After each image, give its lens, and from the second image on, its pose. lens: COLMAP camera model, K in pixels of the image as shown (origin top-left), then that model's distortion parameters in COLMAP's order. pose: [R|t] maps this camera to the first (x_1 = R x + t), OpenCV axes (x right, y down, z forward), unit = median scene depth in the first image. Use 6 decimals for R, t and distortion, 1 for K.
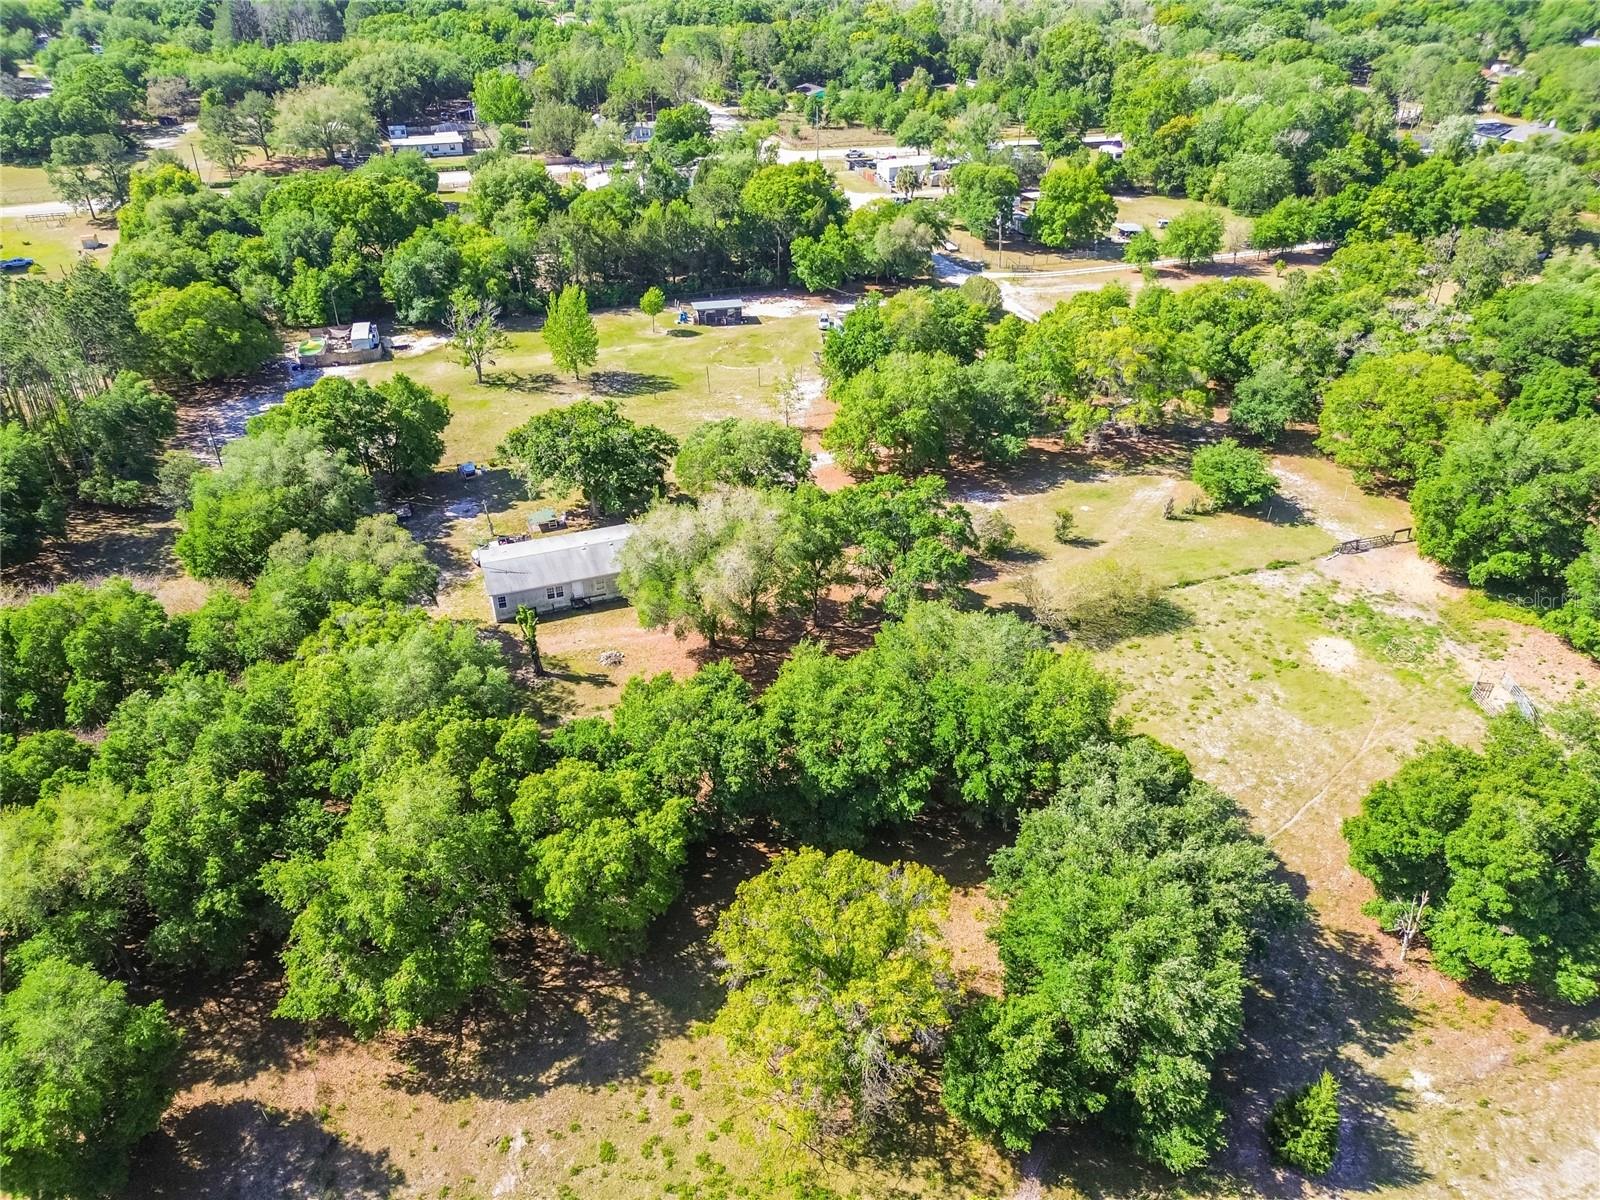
lens RADIAL K [[1149.9, 0, 800.0], [0, 1149.9, 600.0], [0, 0, 1]] dist [0.059615, -0.062931]
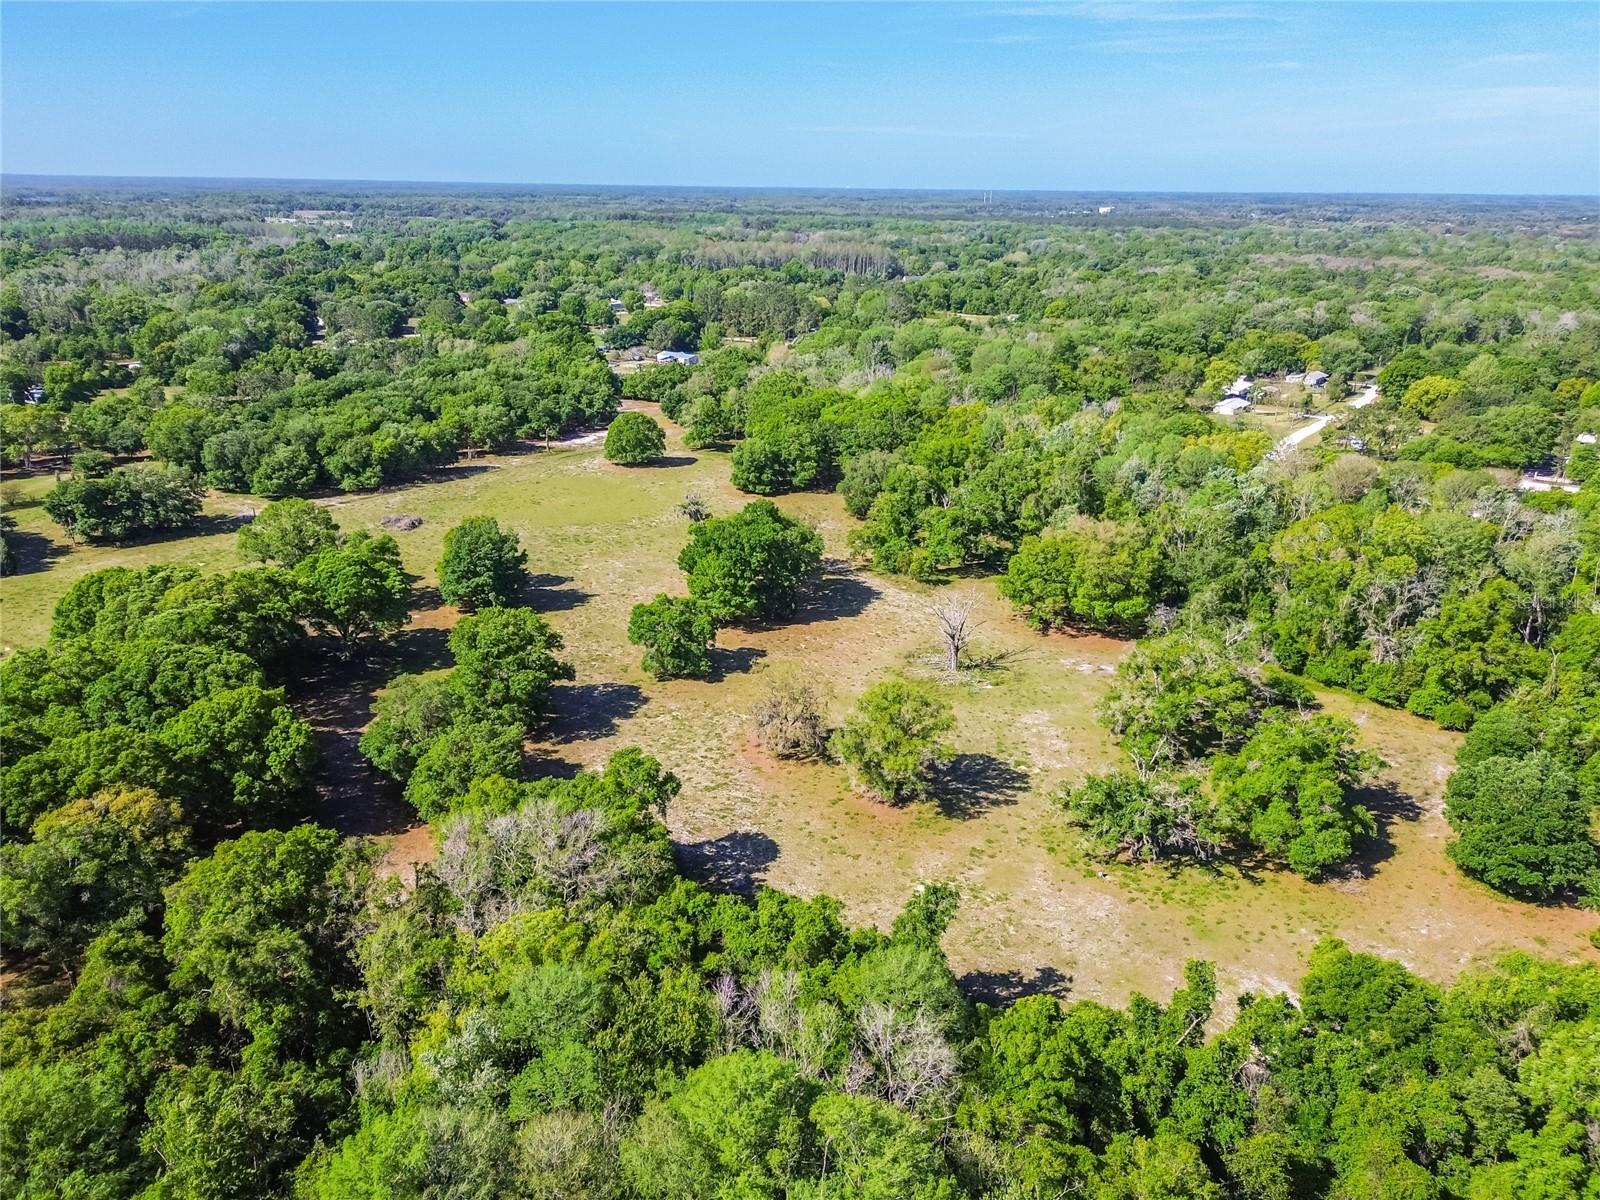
lens RADIAL K [[1149.9, 0, 800.0], [0, 1149.9, 600.0], [0, 0, 1]] dist [0.059615, -0.062931]
pose [[0.841768, -0.163446, 0.514501, 0.312374], [0.277115, 0.948739, -0.151991, 0.765540], [-0.463285, 0.270517, 0.843912, -1.252930]]
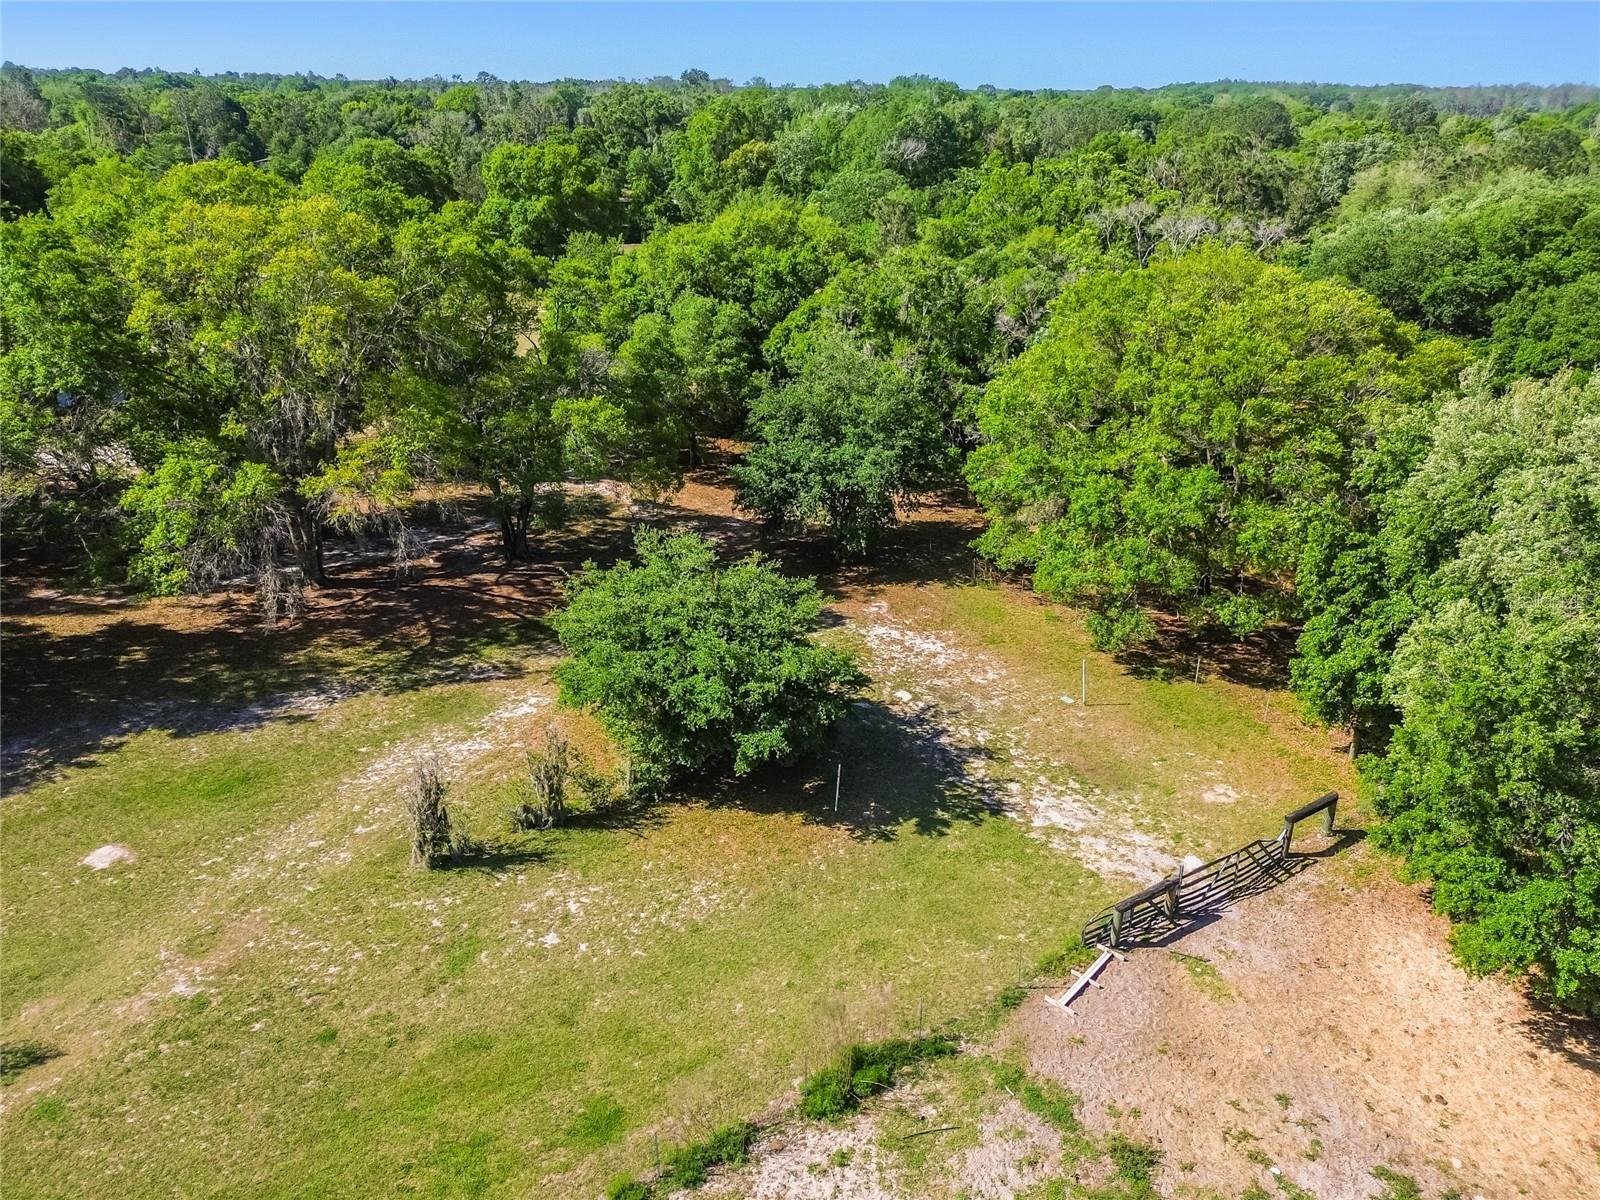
lens RADIAL K [[1131.1, 0, 800.0], [0, 1131.1, 600.0], [0, 0, 1]] dist [0.052081, -0.046125]
pose [[0.970858, -0.084847, 0.224134, 0.323194], [0.121238, 0.980614, -0.153938, -0.074022], [-0.206728, 0.176626, 0.962324, 0.704461]]
